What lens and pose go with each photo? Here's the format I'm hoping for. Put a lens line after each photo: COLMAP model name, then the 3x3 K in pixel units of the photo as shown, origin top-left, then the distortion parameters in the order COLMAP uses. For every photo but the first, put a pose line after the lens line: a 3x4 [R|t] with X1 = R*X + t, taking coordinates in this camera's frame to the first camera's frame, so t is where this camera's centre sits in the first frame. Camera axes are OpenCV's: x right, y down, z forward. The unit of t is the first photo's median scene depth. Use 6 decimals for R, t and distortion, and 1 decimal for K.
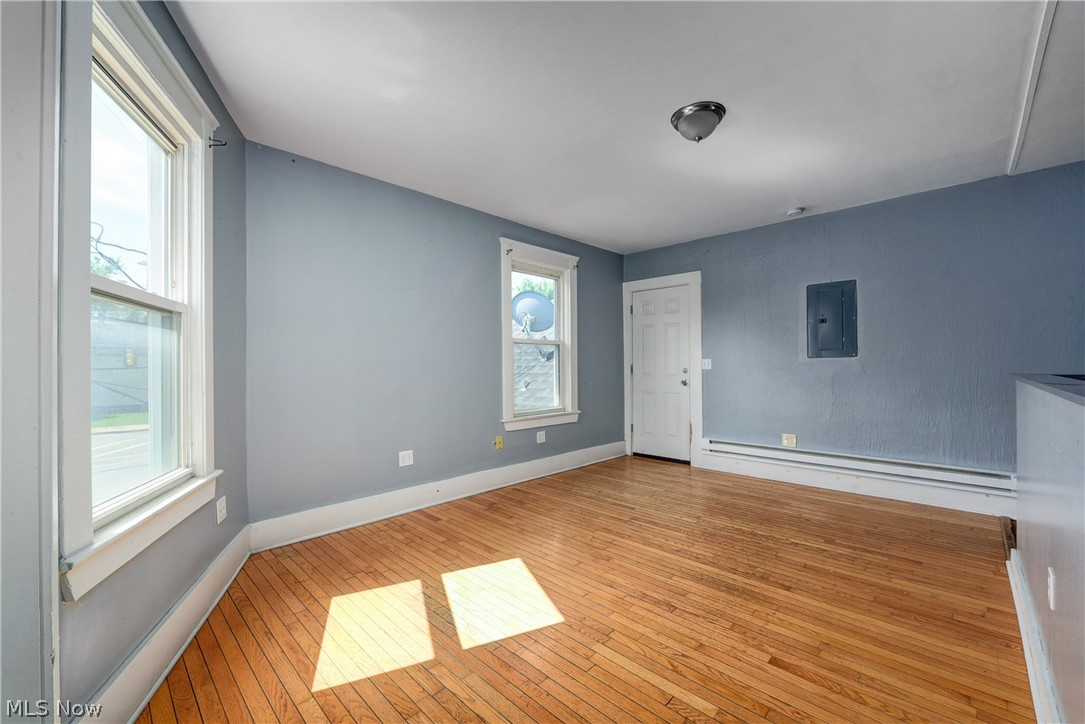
lens RADIAL K [[439.0, 0, 544.1], [0, 439.0, 366.3], [0, 0, 1]] dist [0.001287, -0.000511]
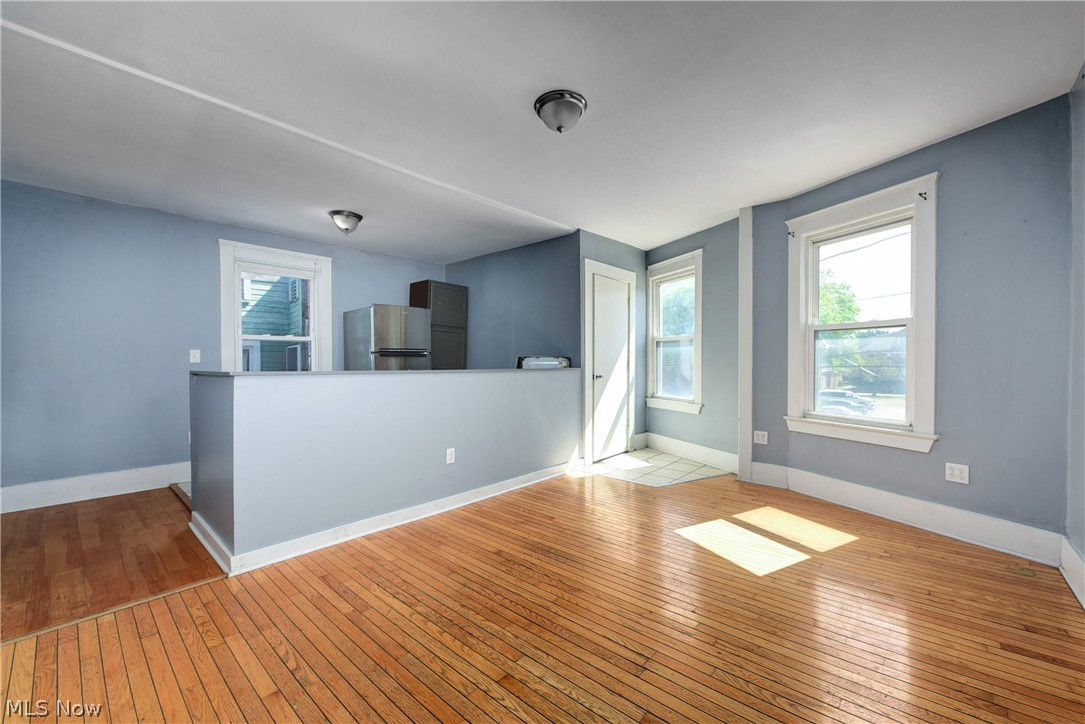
lens RADIAL K [[439.0, 0, 540.3], [0, 439.0, 368.2], [0, 0, 1]] dist [0.001287, -0.000511]
pose [[-0.999152, 0.008269, -0.040327, 0.453578], [0.007978, 0.999941, 0.007370, 0.007997], [0.040385, 0.007042, -0.999159, 2.021671]]
